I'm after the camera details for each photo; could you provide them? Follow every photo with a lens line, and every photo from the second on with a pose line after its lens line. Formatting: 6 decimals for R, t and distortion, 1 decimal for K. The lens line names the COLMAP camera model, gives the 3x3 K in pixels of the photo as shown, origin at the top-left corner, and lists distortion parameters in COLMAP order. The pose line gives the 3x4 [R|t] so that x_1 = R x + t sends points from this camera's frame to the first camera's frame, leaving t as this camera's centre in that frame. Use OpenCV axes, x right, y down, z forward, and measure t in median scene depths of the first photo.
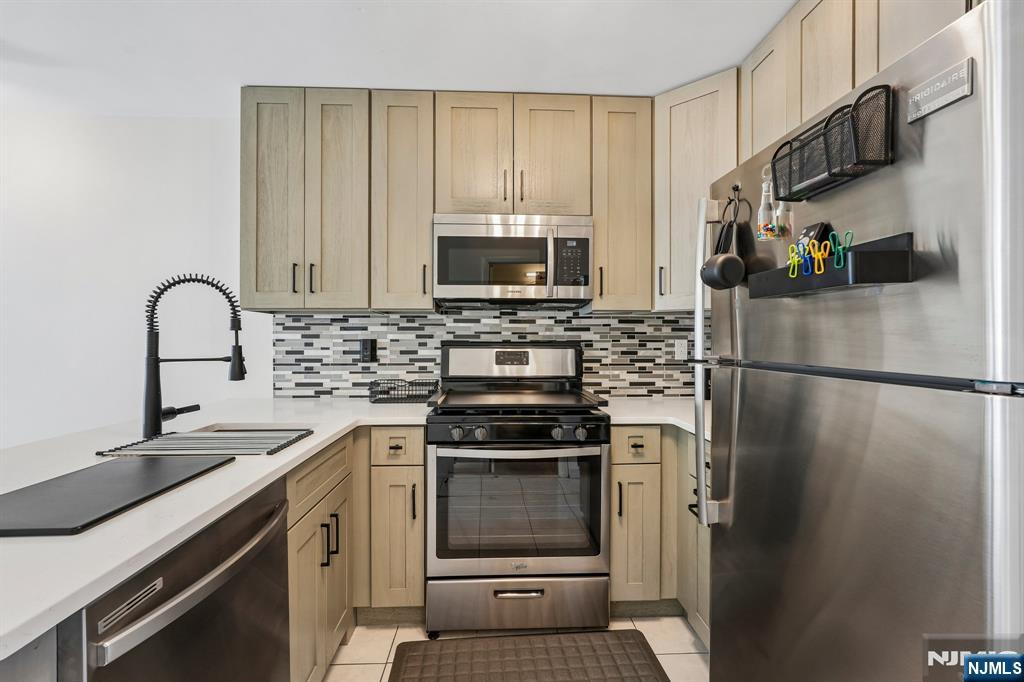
lens RADIAL K [[471.0, 0, 512.0], [0, 471.0, 341.0], [0, 0, 1]] dist [-0.009491, 0.000048]
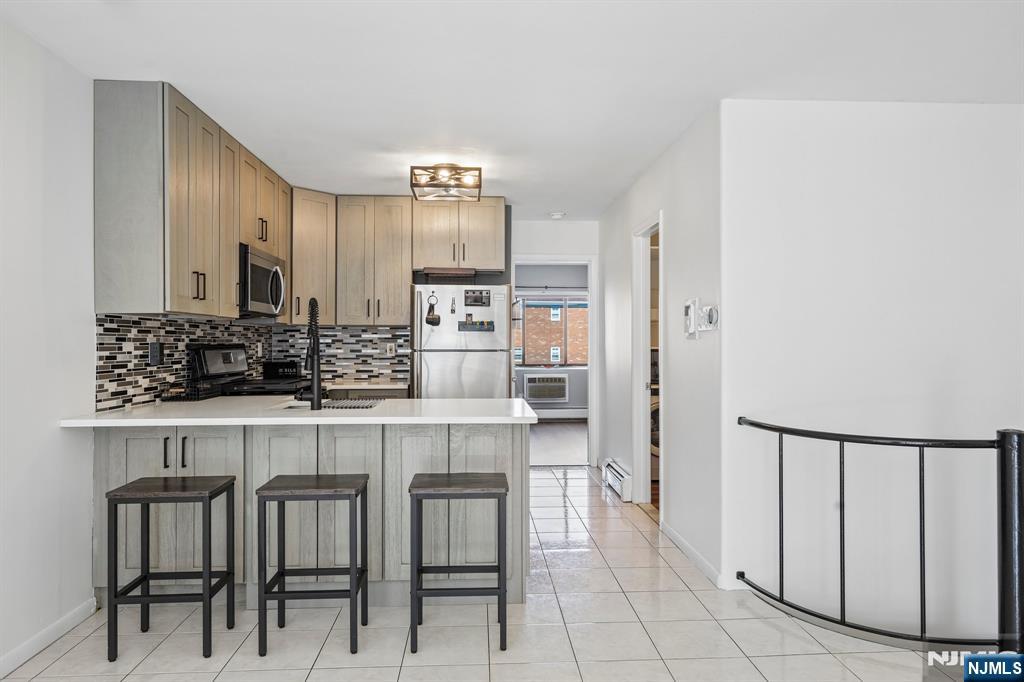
lens RADIAL K [[659.8, 0, 512.0], [0, 659.8, 341.0], [0, 0, 1]] dist [0.001410, 0.000309]
pose [[-0.003614, -0.000006, 0.999993, -1.697720], [0.010302, 0.999947, 0.000043, 0.000213], [-0.999940, 0.010302, -0.003613, 0.249301]]
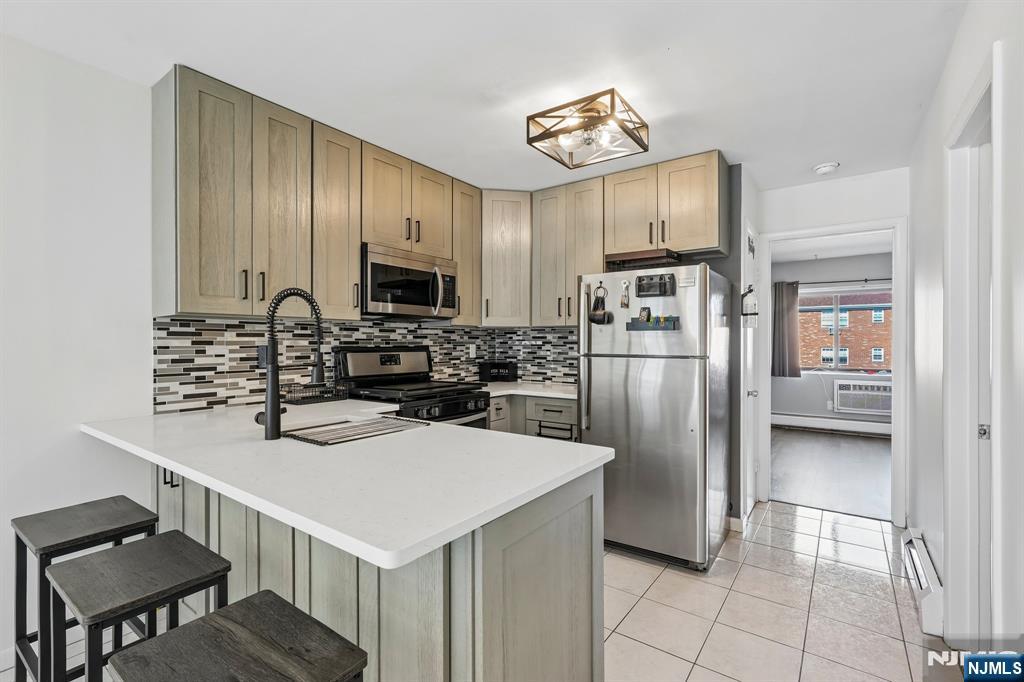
lens RADIAL K [[463.3, 0, 512.0], [0, 463.3, 341.0], [0, 0, 1]] dist [-0.003939, -0.000051]
pose [[0.626038, 0.000587, 0.779792, -0.753151], [0.008153, 0.999940, -0.007298, -0.002044], [-0.779750, 0.010926, 0.625996, -0.039461]]
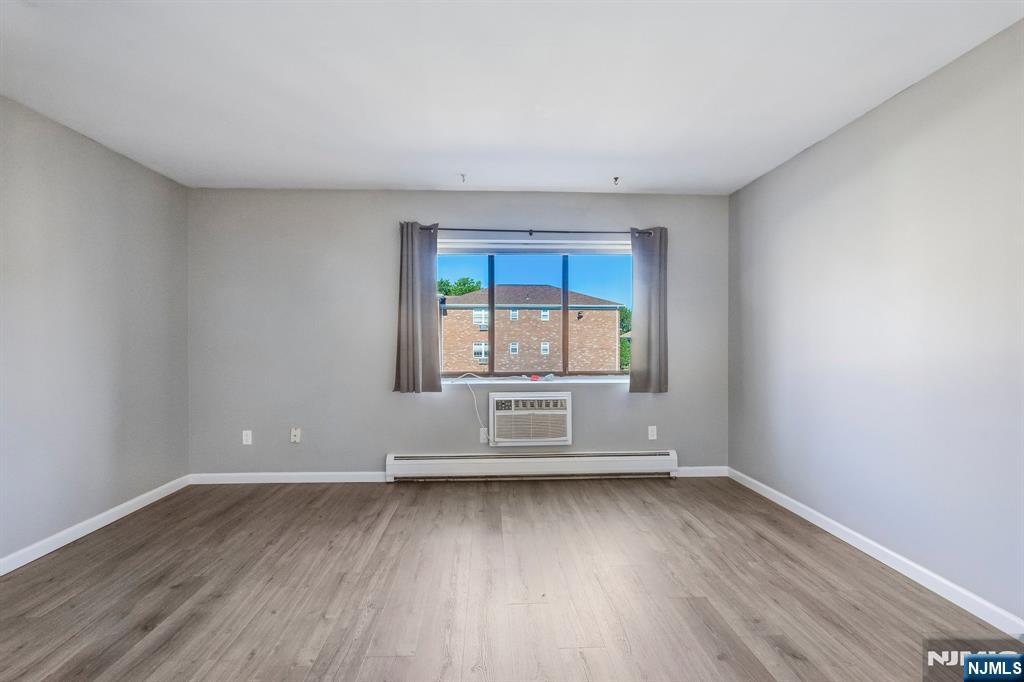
lens RADIAL K [[454.7, 0, 512.0], [0, 454.7, 341.0], [0, 0, 1]] dist [-0.004458, 0.000254]
pose [[0.002315, -0.006708, 0.999975, 0.779893], [0.011454, 0.999912, 0.006681, 0.025372], [-0.999932, 0.011438, 0.002392, 0.086993]]
